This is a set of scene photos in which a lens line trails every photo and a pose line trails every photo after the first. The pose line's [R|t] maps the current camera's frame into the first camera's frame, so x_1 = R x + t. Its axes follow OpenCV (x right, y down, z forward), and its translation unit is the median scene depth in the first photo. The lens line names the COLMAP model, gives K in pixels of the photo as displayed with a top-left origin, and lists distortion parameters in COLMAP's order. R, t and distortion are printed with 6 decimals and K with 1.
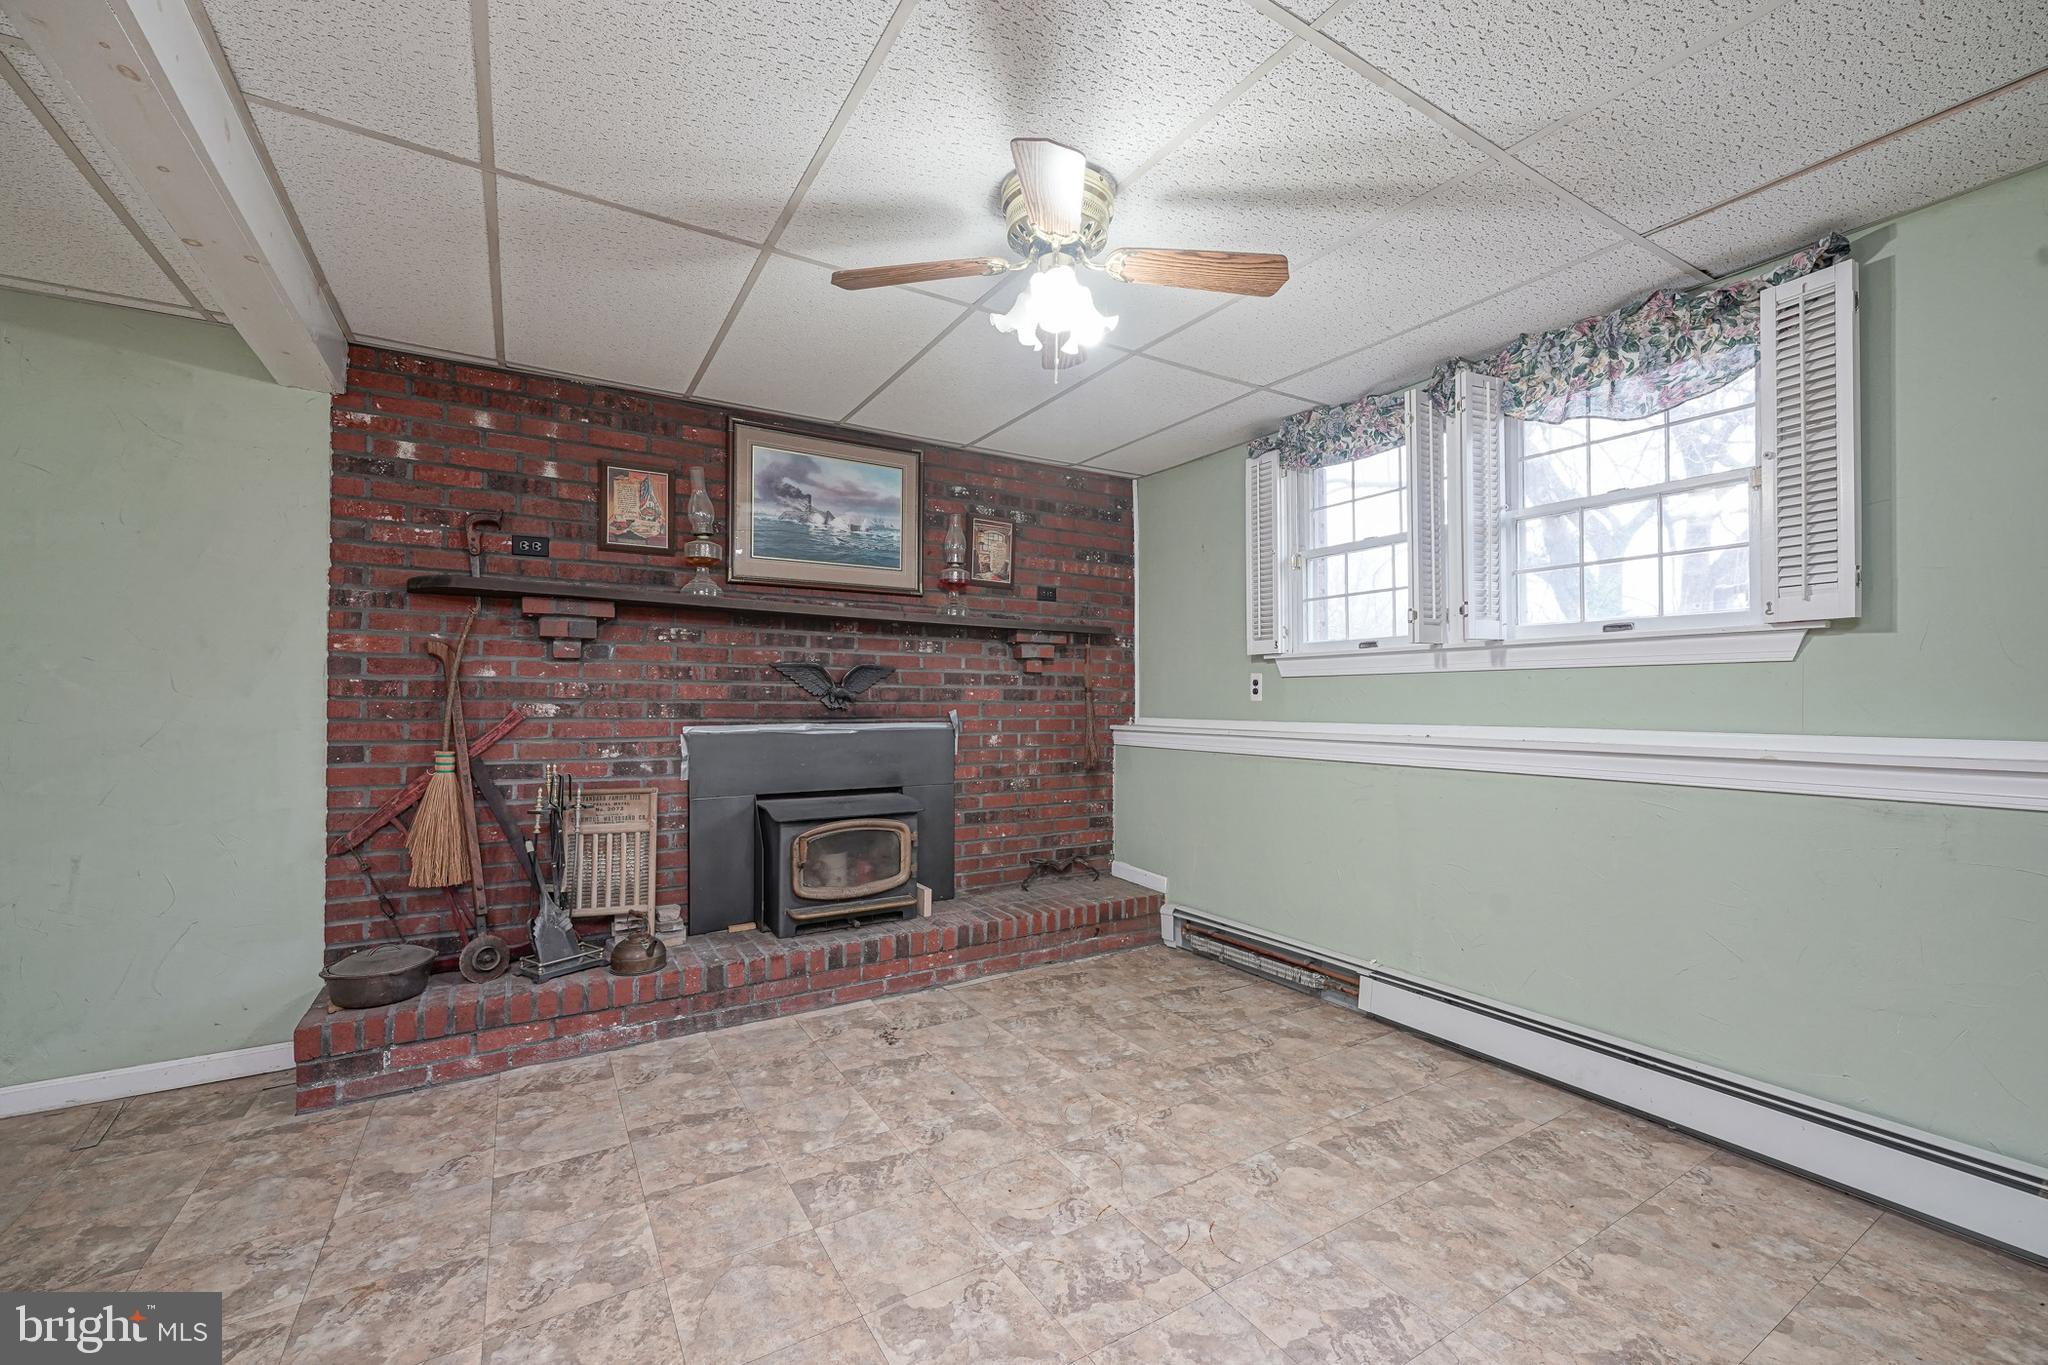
lens RADIAL K [[843.9, 0, 1027.5], [0, 843.9, 688.5], [0, 0, 1]] dist [-0.000494, 0.000509]
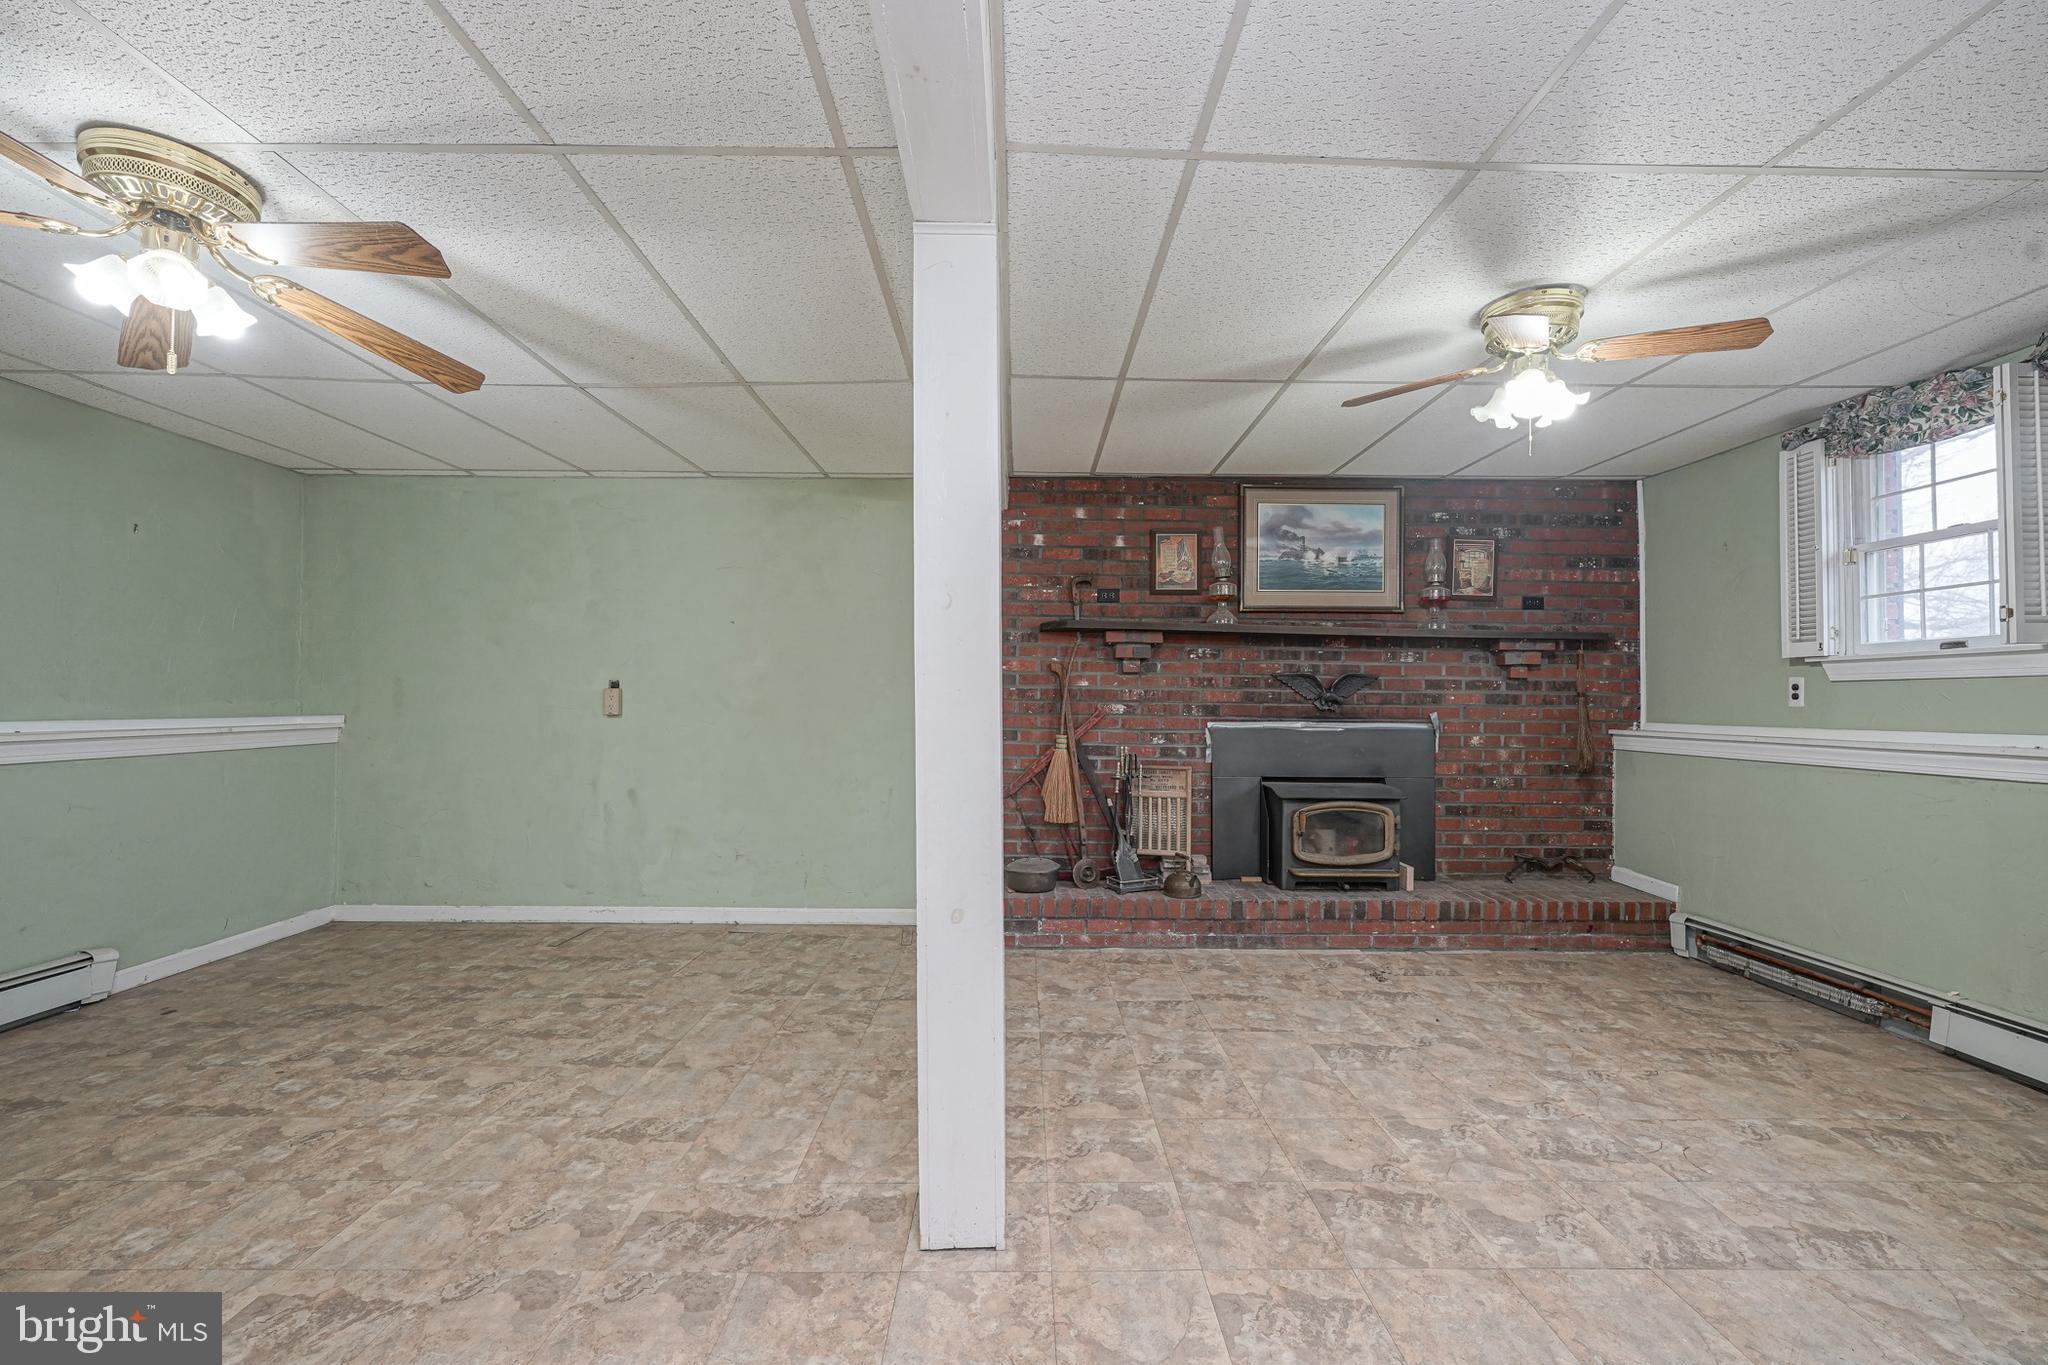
lens RADIAL K [[827.2, 0, 1007.9], [0, 827.2, 690.0], [0, 0, 1]] dist [-0.001281, 0.000439]
pose [[0.849802, -0.002426, -0.527097, 0.012523], [0.001175, 0.999996, -0.002709, -0.002792], [0.527101, 0.001683, 0.849801, -0.284284]]
